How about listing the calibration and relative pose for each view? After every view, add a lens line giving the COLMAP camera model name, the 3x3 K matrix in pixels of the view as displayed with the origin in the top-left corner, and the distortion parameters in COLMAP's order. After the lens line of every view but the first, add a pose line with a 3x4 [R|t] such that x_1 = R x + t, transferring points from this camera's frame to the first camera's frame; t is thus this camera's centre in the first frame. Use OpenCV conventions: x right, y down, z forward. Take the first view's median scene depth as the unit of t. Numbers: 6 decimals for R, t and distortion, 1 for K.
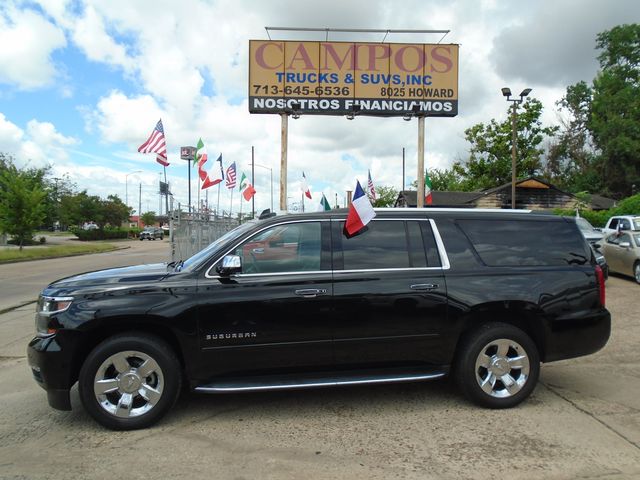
lens RADIAL K [[479.2, 0, 319.0], [0, 479.2, 237.9], [0, 0, 1]] dist [-0.012351, -0.004524]
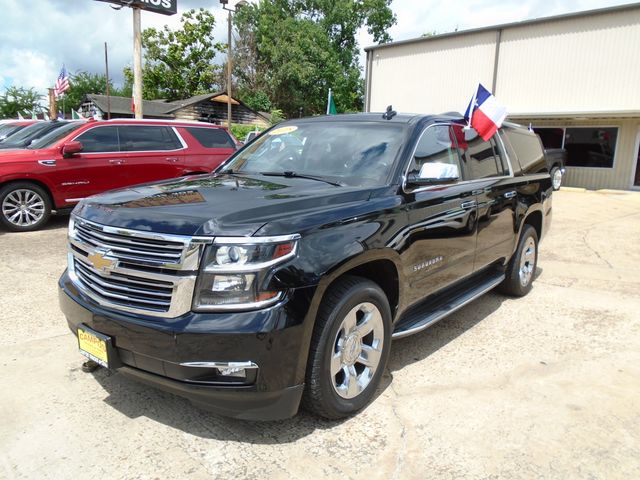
lens RADIAL K [[479.2, 0, 319.0], [0, 479.2, 237.9], [0, 0, 1]] dist [-0.012351, -0.004524]
pose [[0.755426, -0.099925, 0.647569, -0.067882], [-0.015654, 0.985269, 0.170295, 0.002098], [-0.655047, -0.138783, 0.742734, 0.041978]]
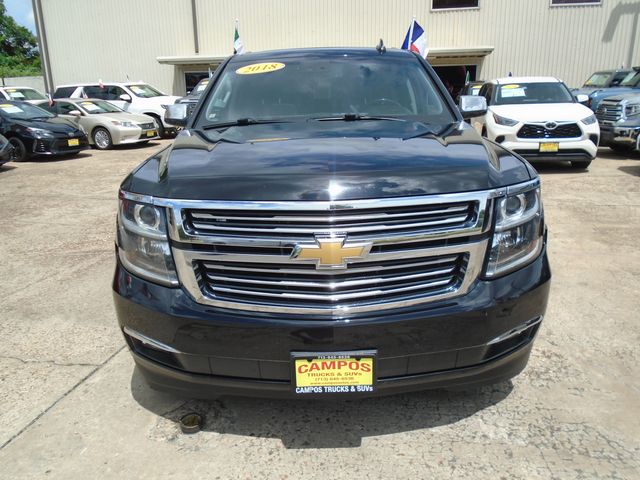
lens RADIAL K [[479.2, 0, 319.0], [0, 479.2, 237.9], [0, 0, 1]] dist [-0.012351, -0.004524]
pose [[0.183876, -0.277891, 0.942850, -0.085199], [0.028622, 0.960312, 0.277456, 0.002774], [-0.982533, -0.024031, 0.184532, 0.088168]]
